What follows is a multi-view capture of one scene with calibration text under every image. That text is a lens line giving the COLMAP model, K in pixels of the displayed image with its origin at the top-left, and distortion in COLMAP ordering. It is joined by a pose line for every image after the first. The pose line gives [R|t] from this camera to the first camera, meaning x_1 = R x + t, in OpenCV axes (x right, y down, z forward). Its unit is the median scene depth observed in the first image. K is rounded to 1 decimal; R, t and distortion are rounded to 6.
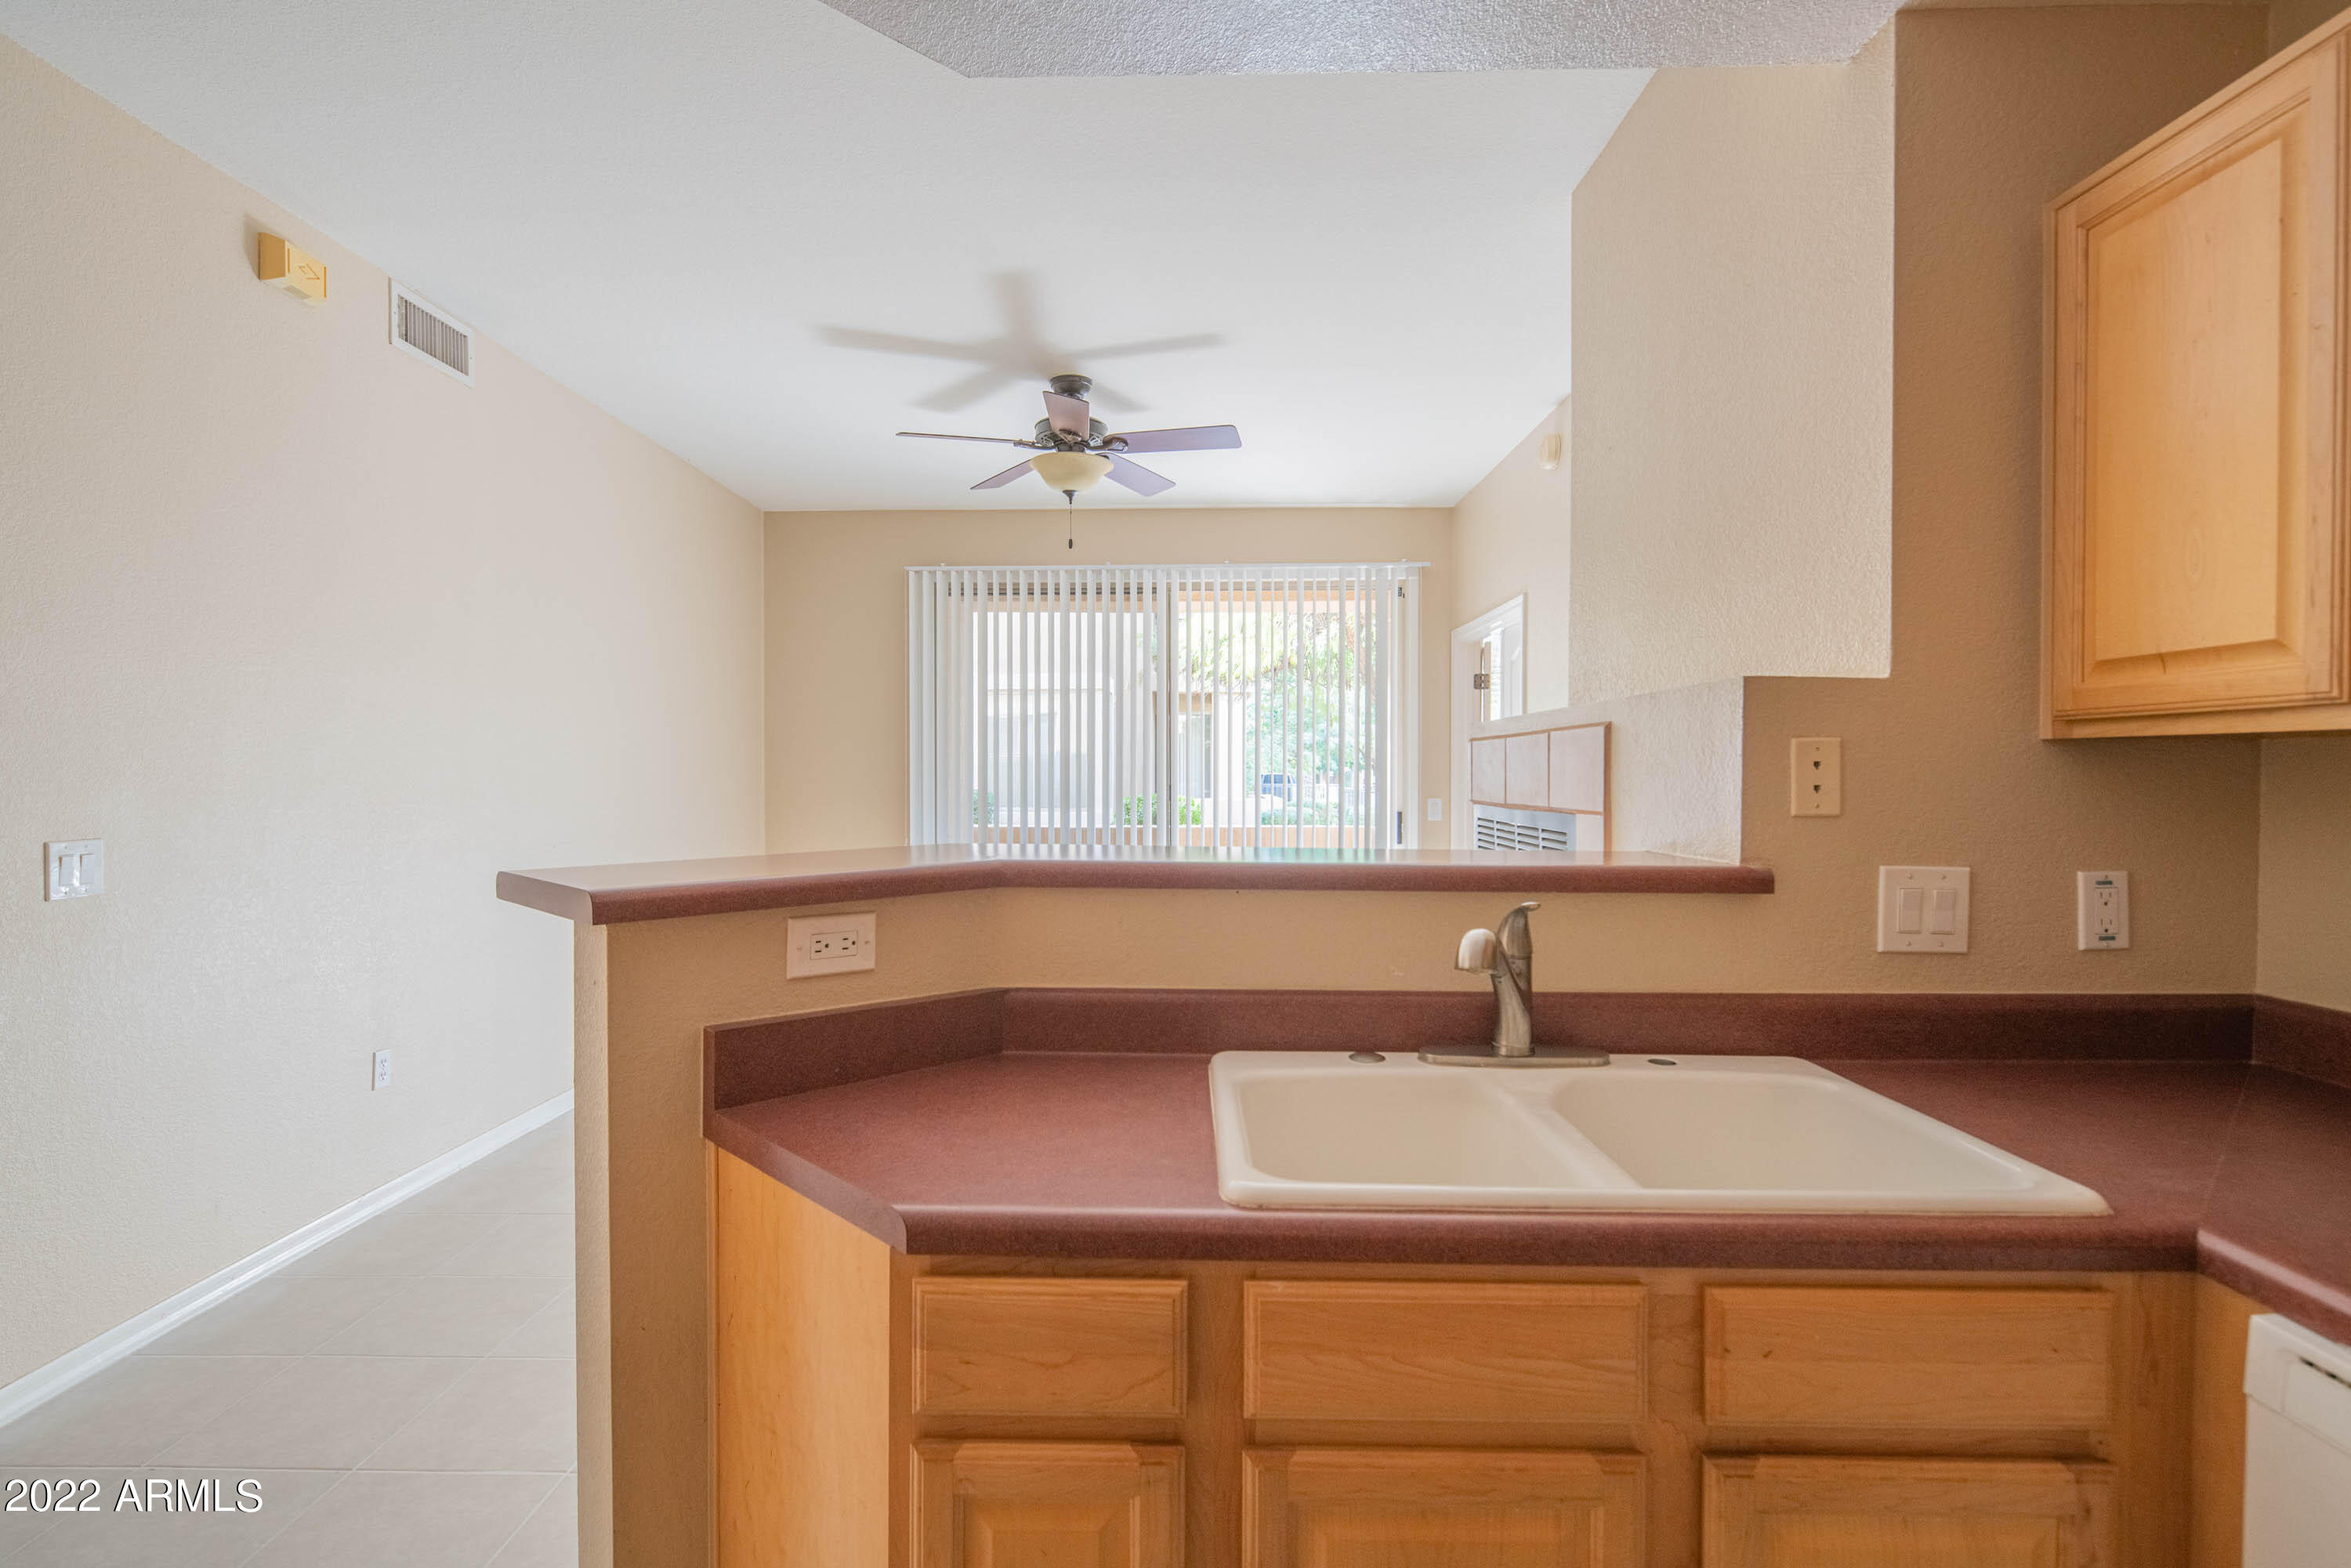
lens RADIAL K [[1137.7, 0, 1162.6], [0, 1137.7, 788.1], [0, 0, 1]] dist [0.002018, -0.001681]
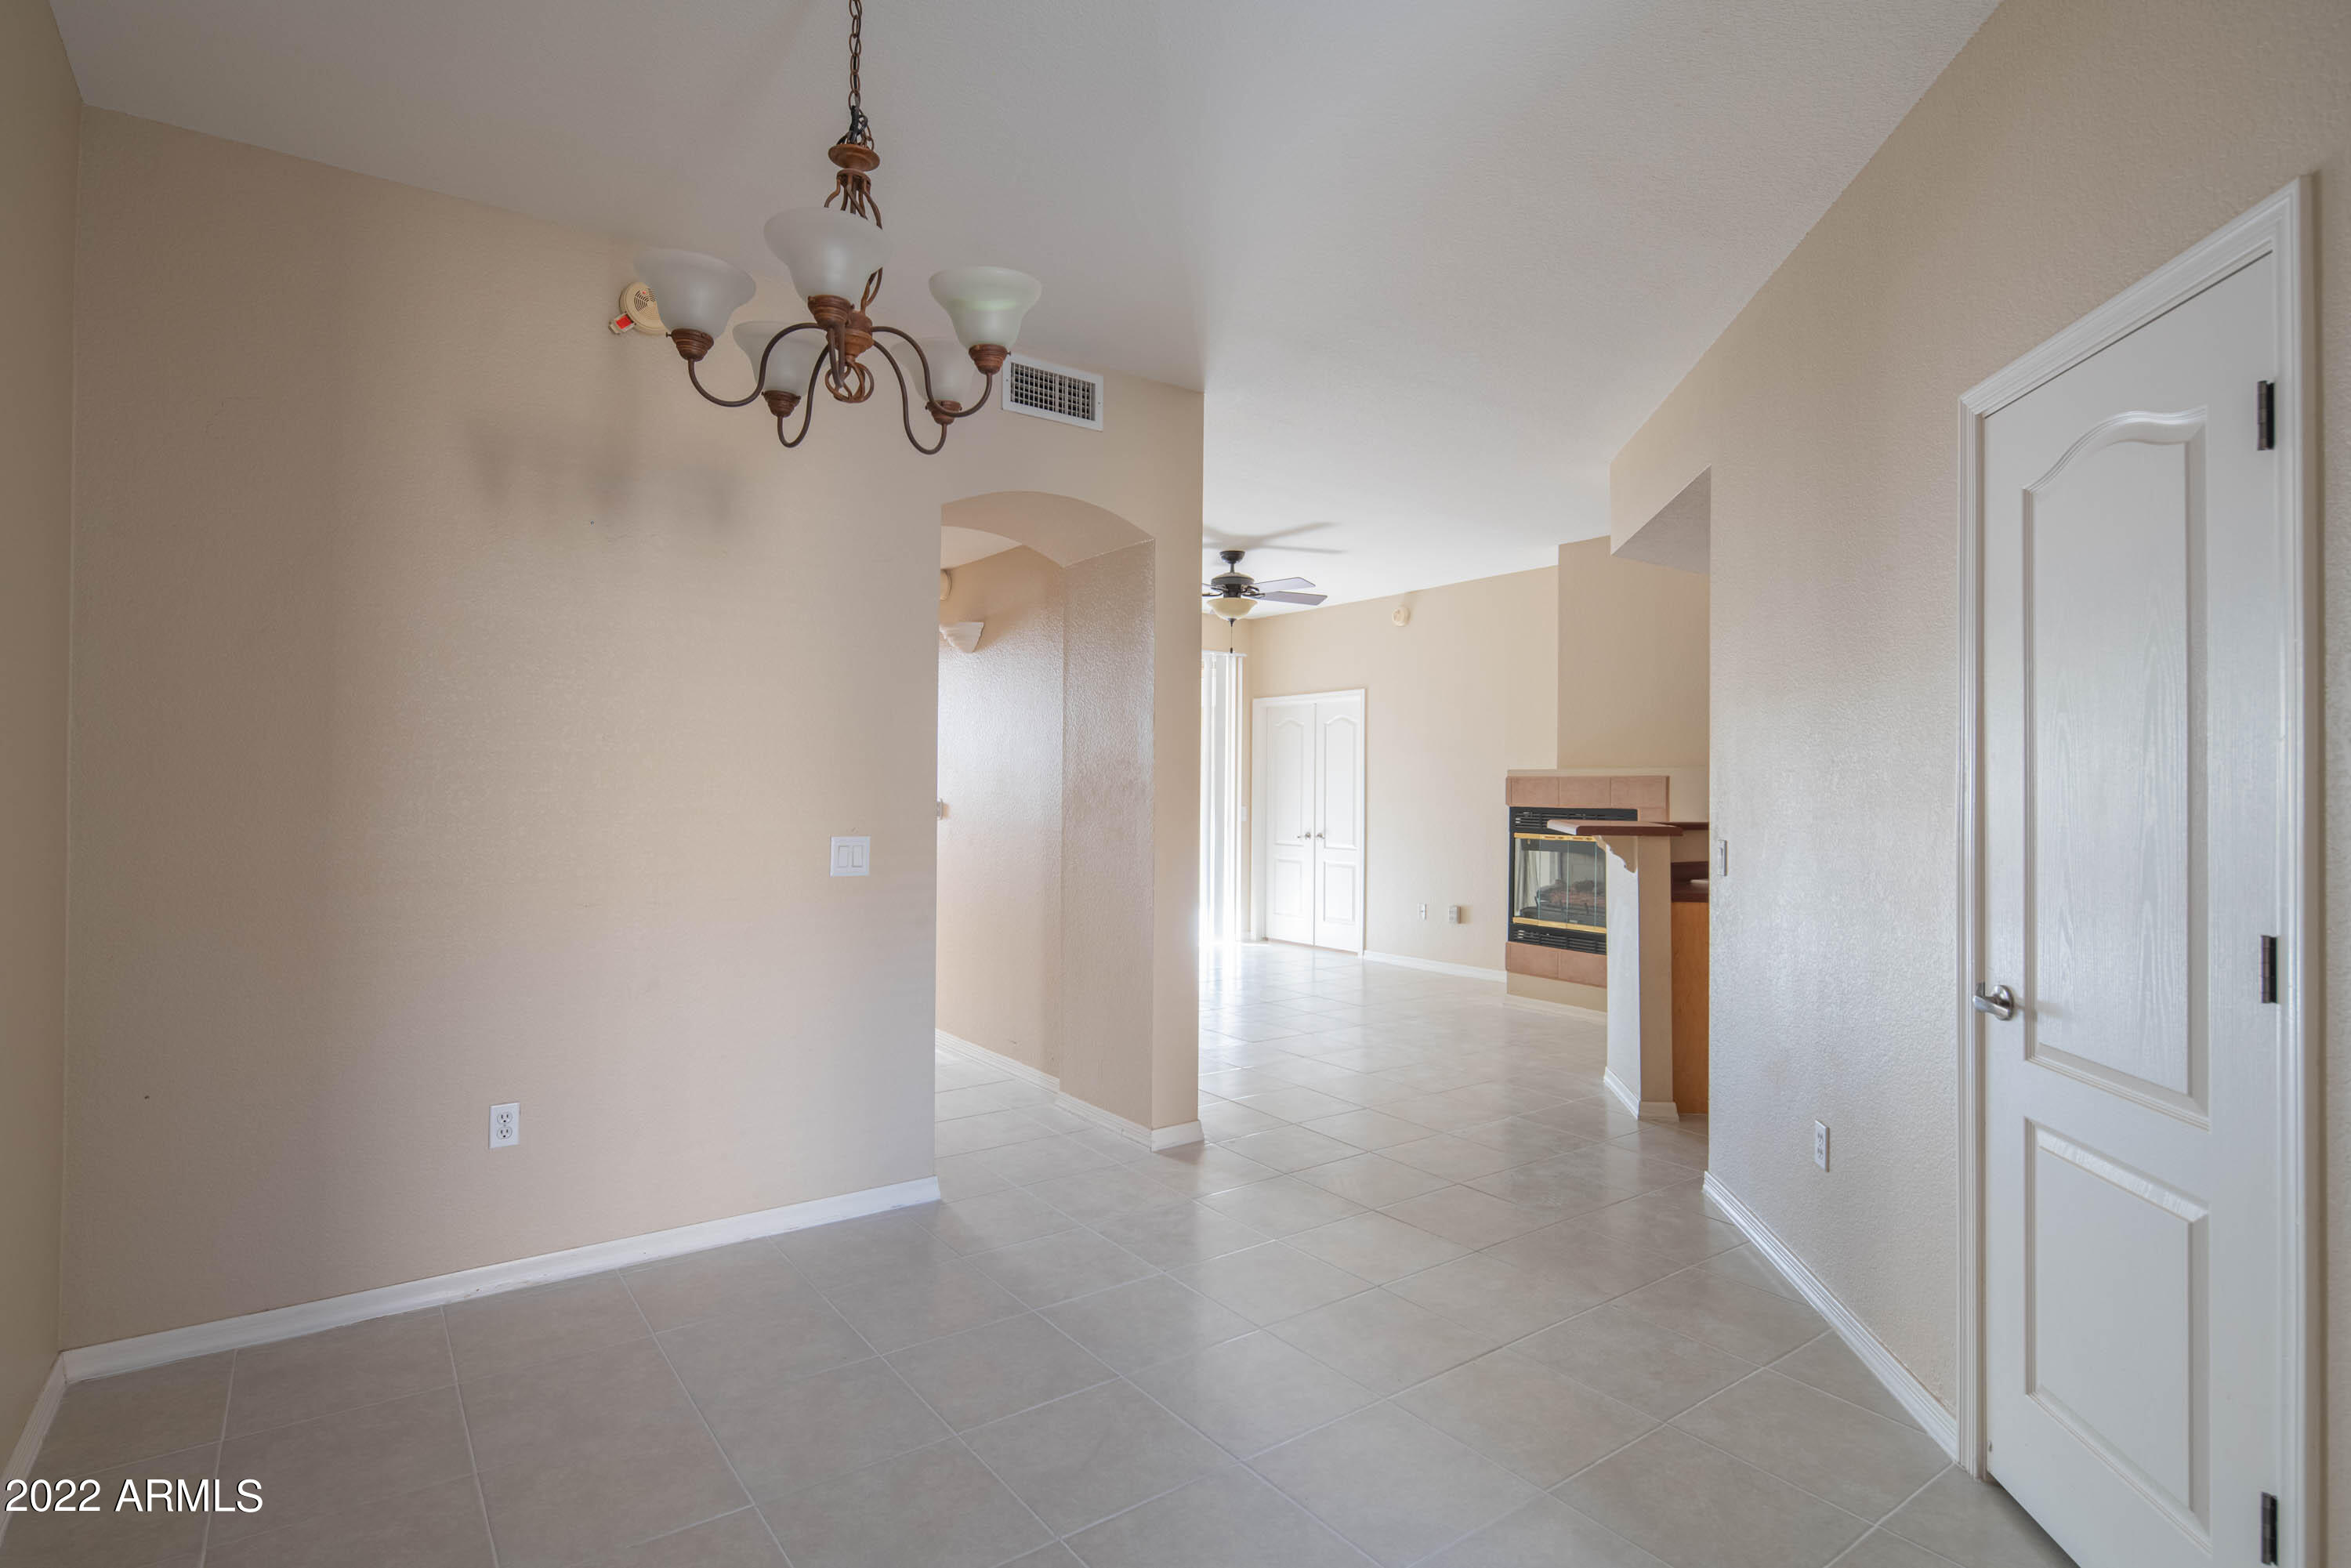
lens RADIAL K [[1154.7, 0, 1155.8], [0, 1154.7, 769.9], [0, 0, 1]] dist [0.003011, -0.000538]
pose [[0.804294, 0.017285, 0.593980, -3.122632], [-0.001376, 0.999628, -0.027227, 0.009184], [-0.594230, 0.021081, 0.804019, -0.743531]]
